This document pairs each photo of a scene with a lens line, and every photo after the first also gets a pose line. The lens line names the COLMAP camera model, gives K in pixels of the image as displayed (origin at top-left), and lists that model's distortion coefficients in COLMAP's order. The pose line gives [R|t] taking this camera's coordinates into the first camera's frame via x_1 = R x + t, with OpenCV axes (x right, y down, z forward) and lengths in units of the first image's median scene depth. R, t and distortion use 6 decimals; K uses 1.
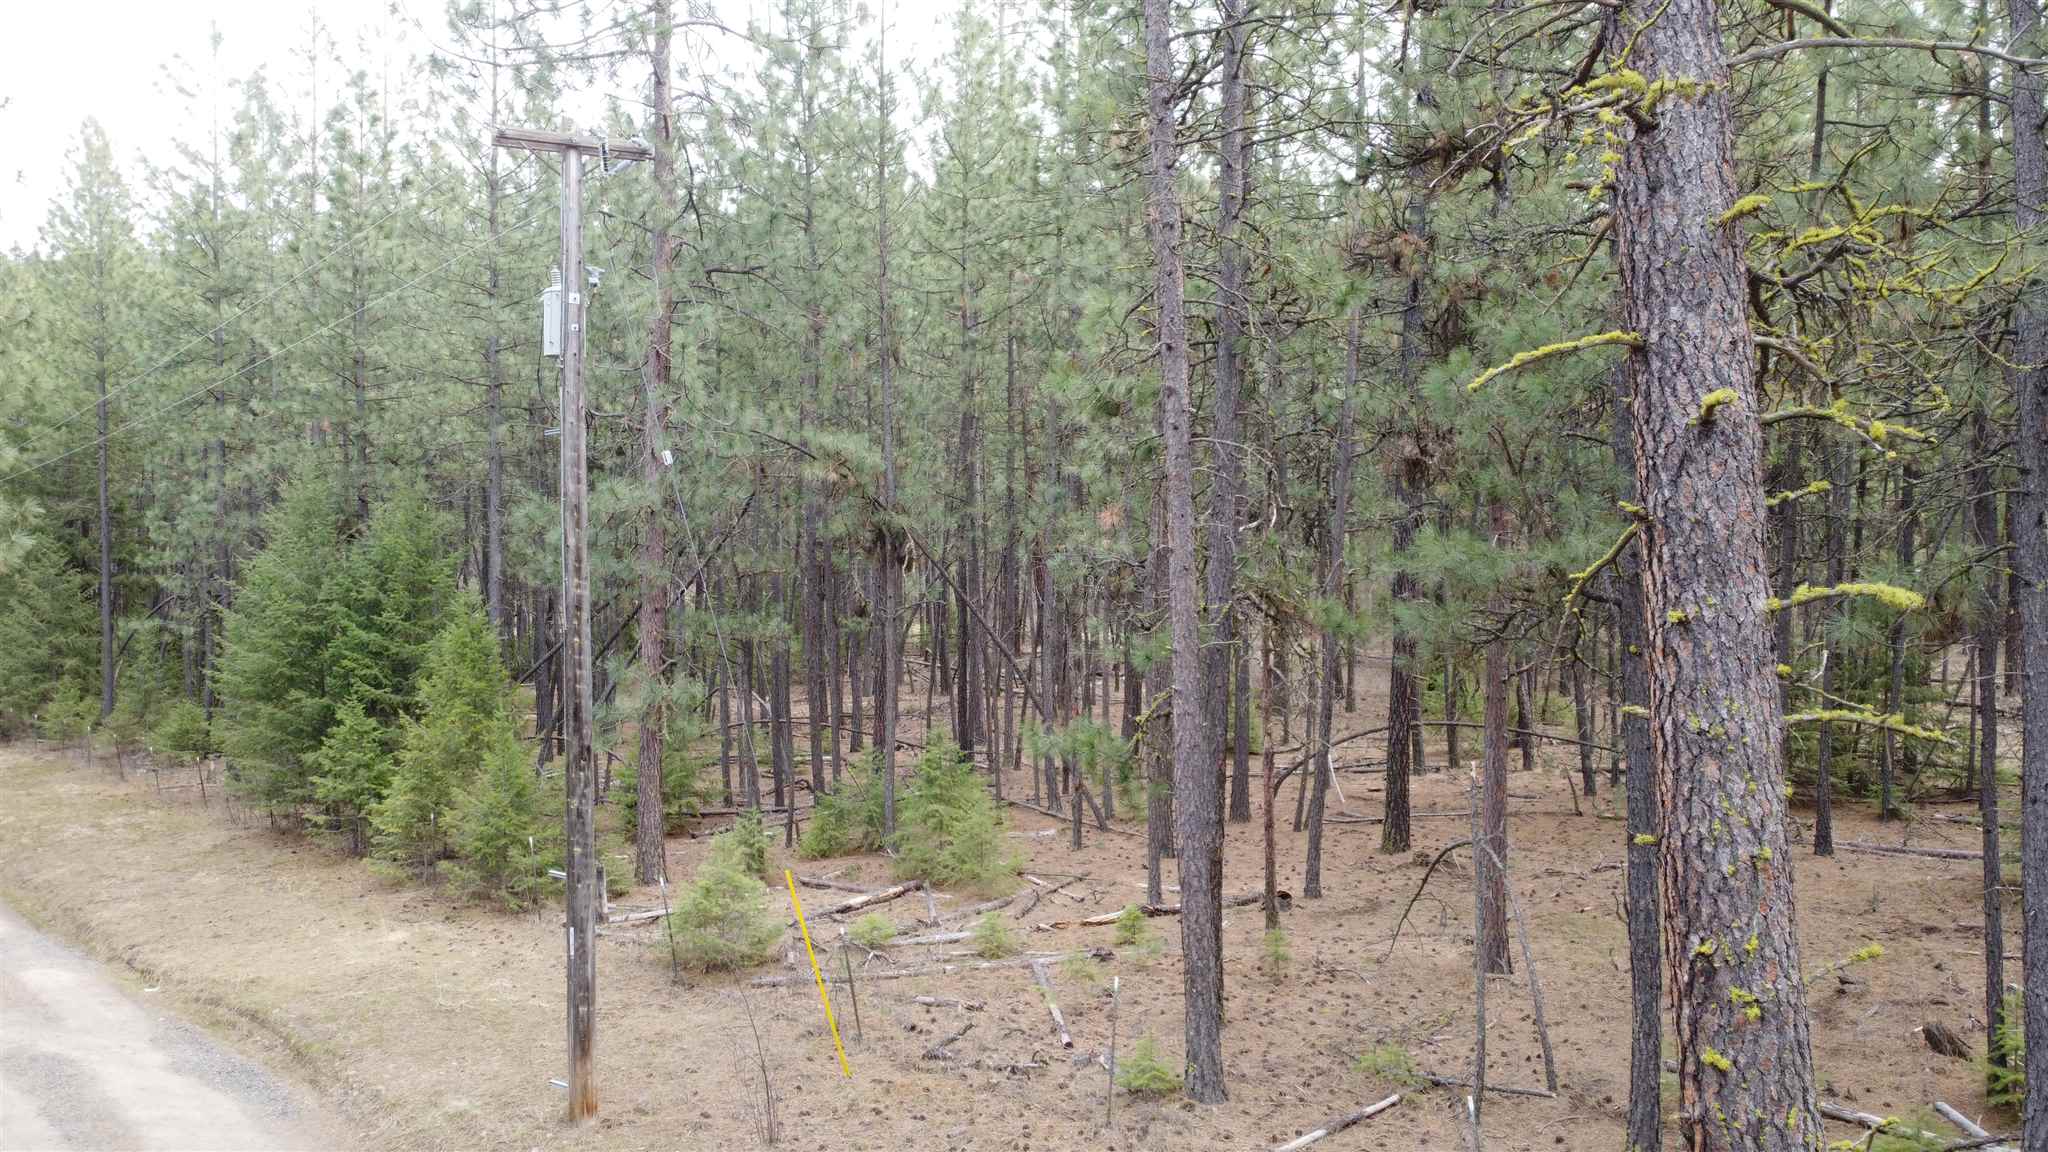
lens RADIAL K [[1551.9, 0, 1022.9], [0, 1551.9, 583.1], [0, 0, 1]] dist [0.001078, -0.006582]
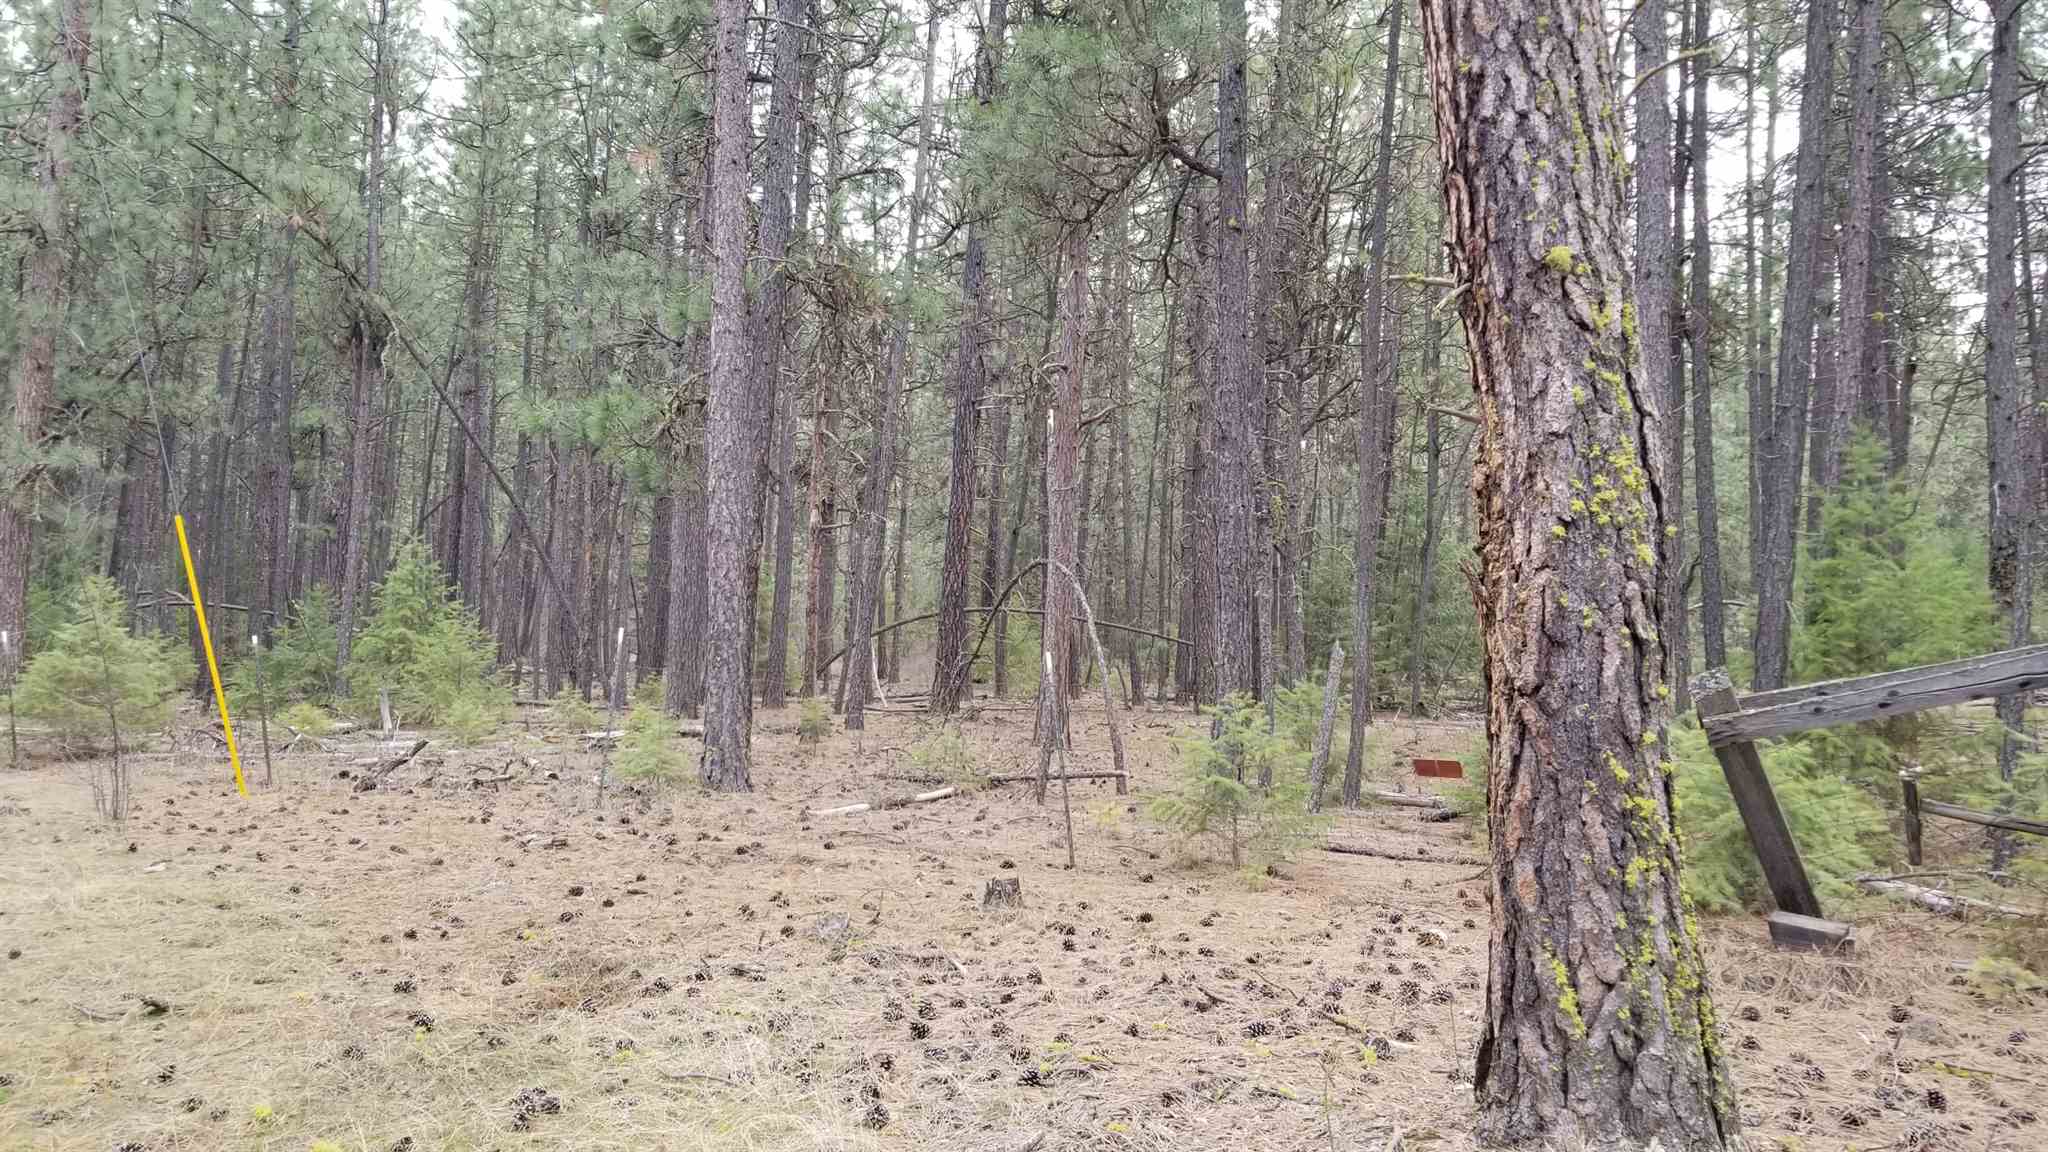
lens RADIAL K [[1606.7, 0, 1032.9], [0, 1606.7, 558.3], [0, 0, 1]] dist [0.083610, -0.133434]
pose [[0.955469, 0.060995, 0.288718, 0.011700], [-0.039588, 0.996055, -0.079416, 0.161620], [-0.292423, 0.064450, 0.954115, 0.078276]]
